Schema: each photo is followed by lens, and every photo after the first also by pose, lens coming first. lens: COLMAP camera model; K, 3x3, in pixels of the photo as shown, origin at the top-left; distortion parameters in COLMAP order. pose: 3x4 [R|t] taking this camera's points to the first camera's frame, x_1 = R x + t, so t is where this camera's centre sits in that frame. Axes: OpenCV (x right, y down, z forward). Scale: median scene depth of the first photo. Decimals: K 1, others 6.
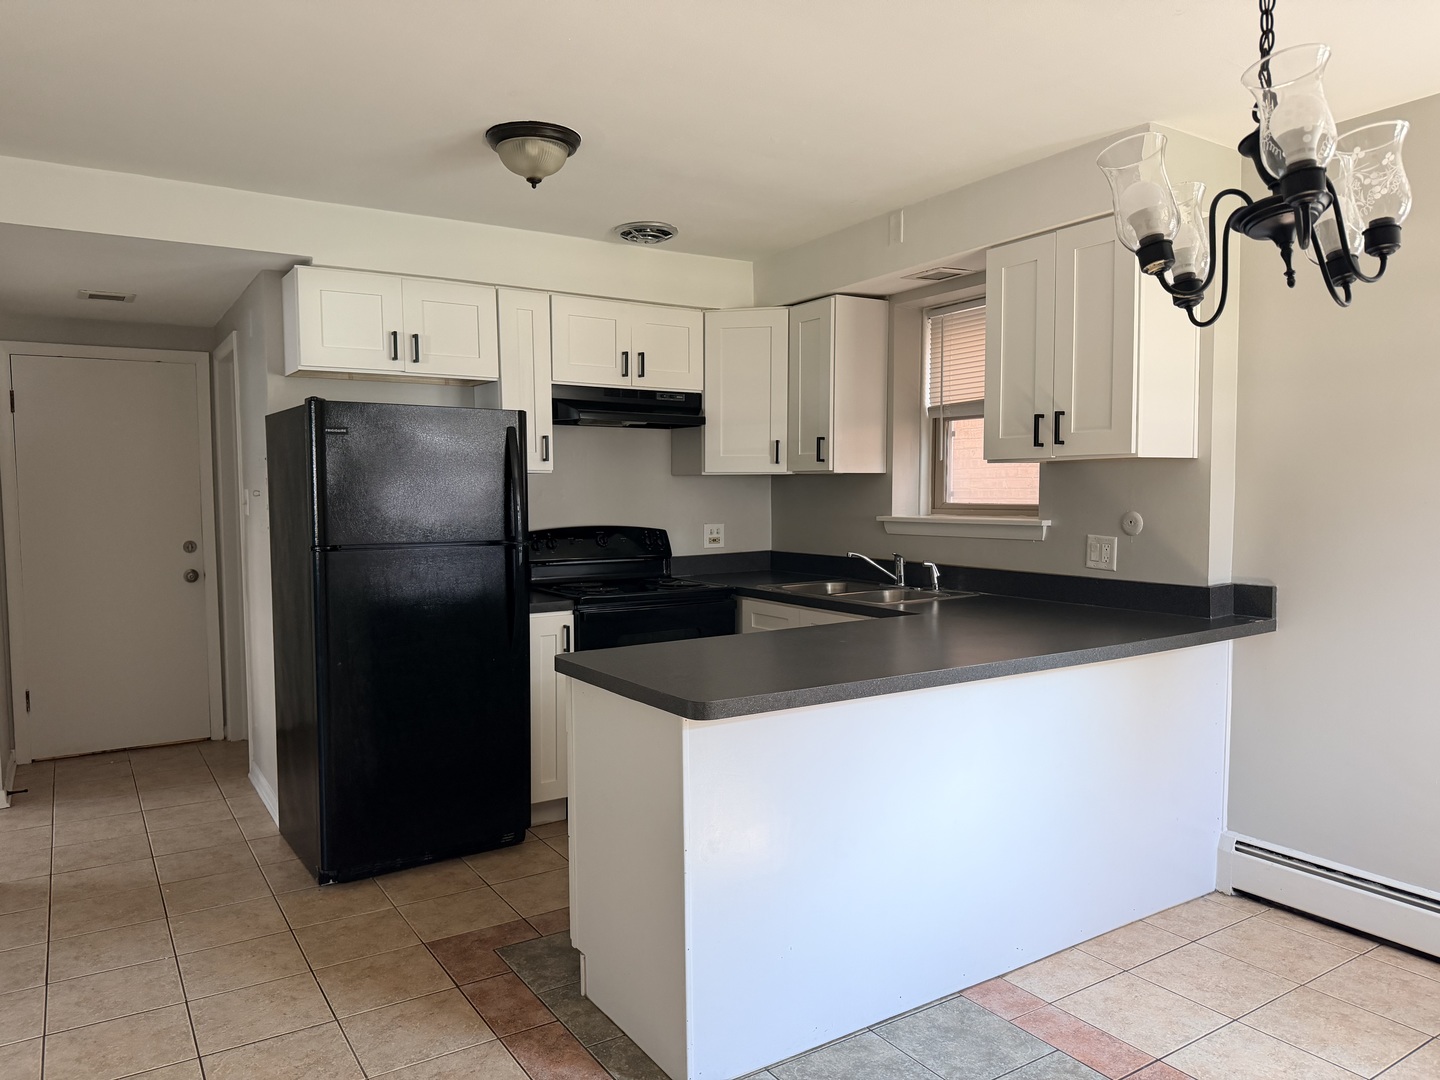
lens RADIAL K [[1022.2, 0, 714.5], [0, 1022.2, 552.2], [0, 0, 1]] dist [0.223042, 0.000419]
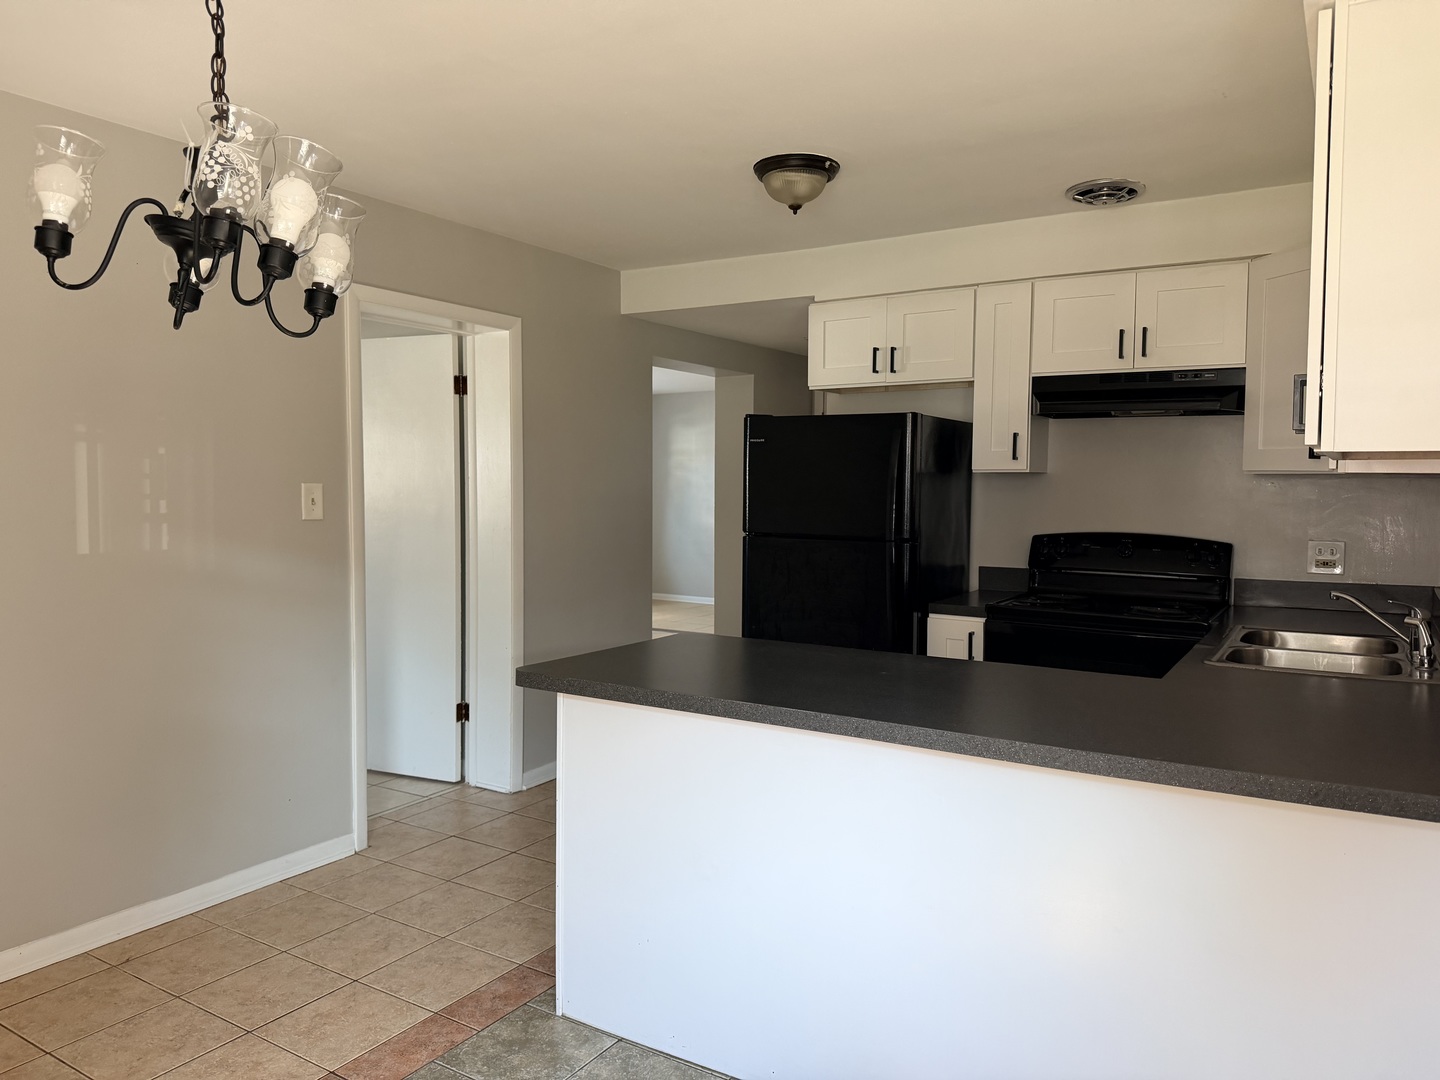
lens RADIAL K [[1010.2, 0, 720.0], [0, 1010.2, 540.0], [0, 0, 1]] dist [0.160240, -0.310128]
pose [[0.437853, 0.061918, -0.896912, 0.563080], [-0.068972, 0.996999, 0.035157, -0.029247], [0.896397, 0.046468, 0.440810, 0.350805]]
